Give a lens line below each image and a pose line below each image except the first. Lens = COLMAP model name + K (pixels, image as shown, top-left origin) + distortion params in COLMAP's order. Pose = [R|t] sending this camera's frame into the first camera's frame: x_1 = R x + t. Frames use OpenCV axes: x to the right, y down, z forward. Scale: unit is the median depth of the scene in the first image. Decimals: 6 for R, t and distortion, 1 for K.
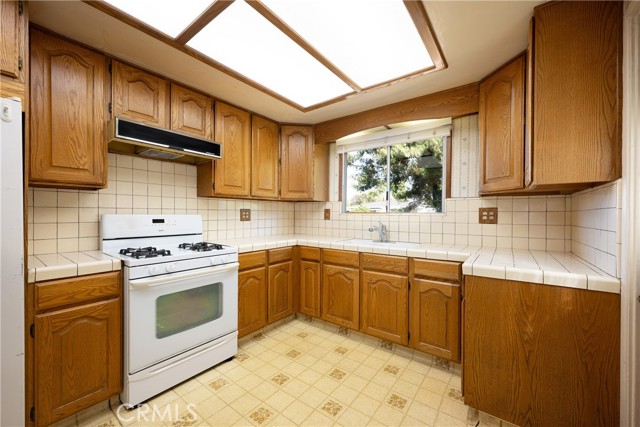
lens RADIAL K [[253.0, 0, 318.9], [0, 253.0, 214.7], [0, 0, 1]] dist [-0.001575, 0.000067]
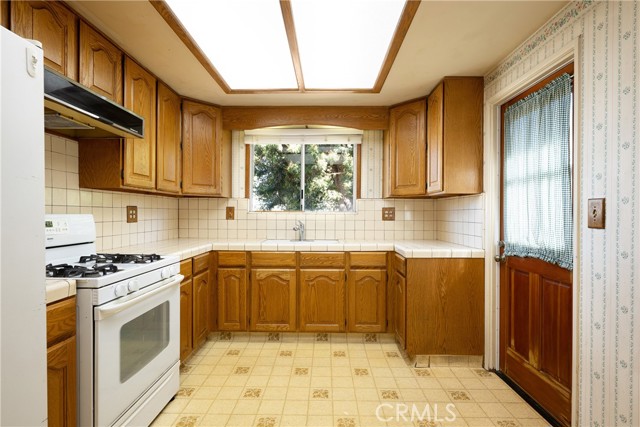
lens RADIAL K [[319.7, 0, 320.2], [0, 319.7, 213.9], [0, 0, 1]] dist [0.006646, 0.000170]
pose [[0.810167, -0.004102, 0.586185, -0.520361], [0.001994, 0.999989, 0.004242, -0.003856], [-0.586196, -0.002268, 0.810166, -0.069763]]
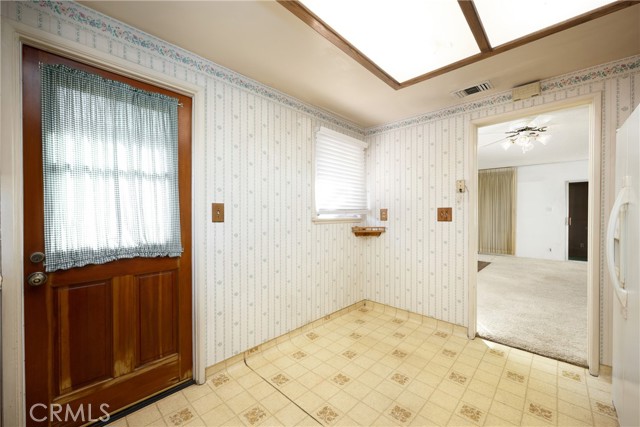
lens RADIAL K [[253.0, 0, 321.6], [0, 253.0, 216.9], [0, 0, 1]] dist [-0.001575, 0.000067]
pose [[-0.993506, -0.006227, 0.113613, 0.223456], [-0.005095, 0.999934, 0.010255, 0.008071], [-0.113669, 0.009610, -0.993472, 1.677846]]
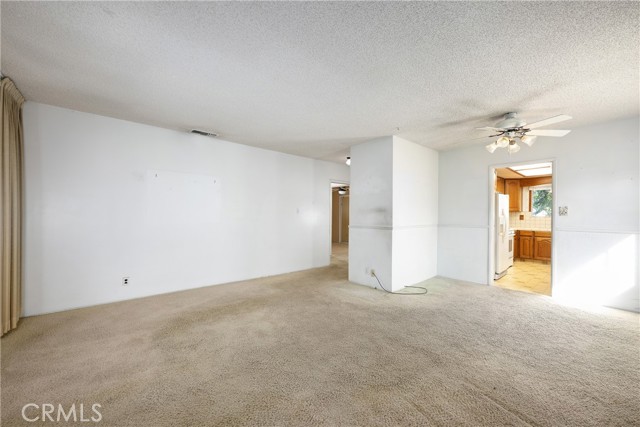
lens RADIAL K [[253.0, 0, 320.4], [0, 253.0, 214.5], [0, 0, 1]] dist [-0.001575, 0.000067]
pose [[0.979205, -0.000760, -0.202872, -1.817249], [0.000888, 0.999999, 0.000541, -0.042659], [0.202871, -0.000710, 0.979205, -2.214402]]
